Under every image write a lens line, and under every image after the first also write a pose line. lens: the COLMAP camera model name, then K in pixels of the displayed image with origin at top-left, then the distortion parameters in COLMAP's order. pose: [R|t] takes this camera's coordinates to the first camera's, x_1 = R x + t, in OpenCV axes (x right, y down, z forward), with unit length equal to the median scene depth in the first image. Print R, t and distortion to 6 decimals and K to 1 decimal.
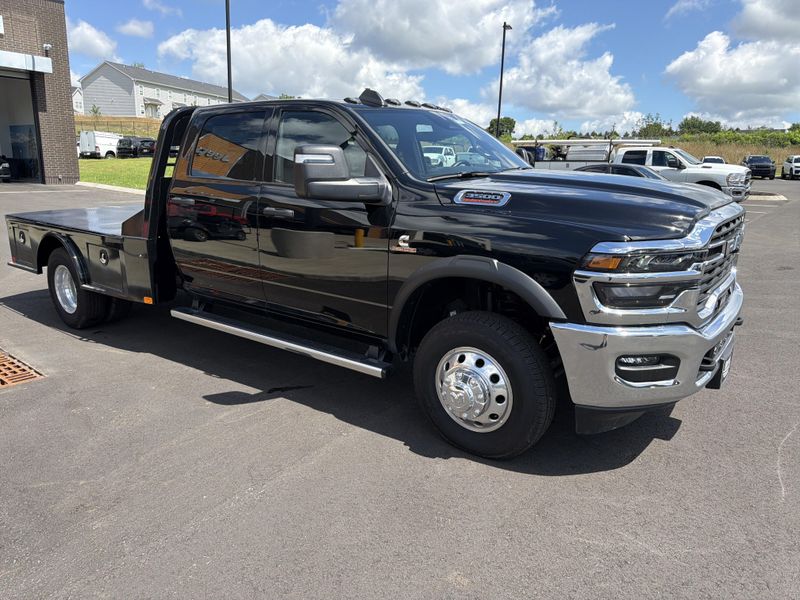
lens RADIAL K [[571.3, 0, 411.1], [0, 571.3, 290.1], [0, 0, 1]] dist [0.032880, -0.038282]
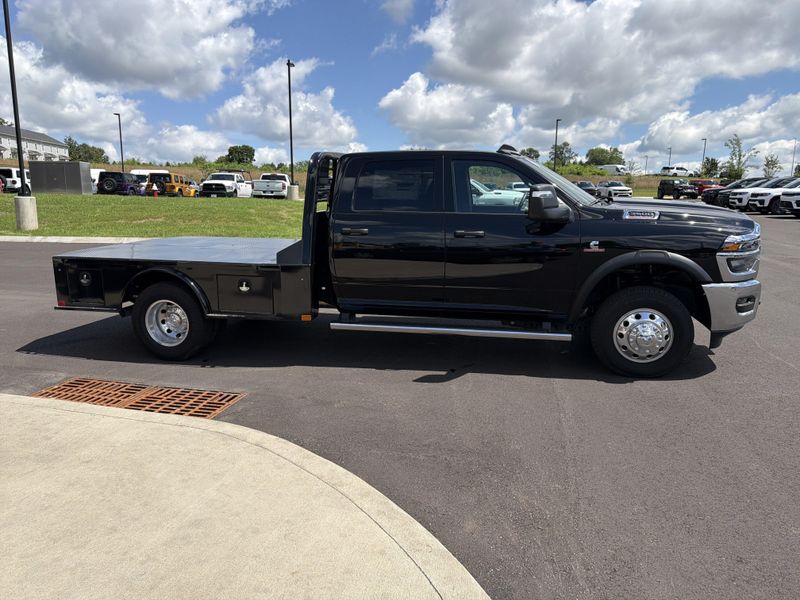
lens RADIAL K [[571.3, 0, 399.1], [0, 571.3, 296.9], [0, 0, 1]] dist [0.032880, -0.038282]
pose [[0.907483, -0.092560, 0.409764, -0.718601], [0.106593, 0.994236, -0.011481, 0.008922], [-0.406340, 0.054096, 0.912119, -0.114504]]
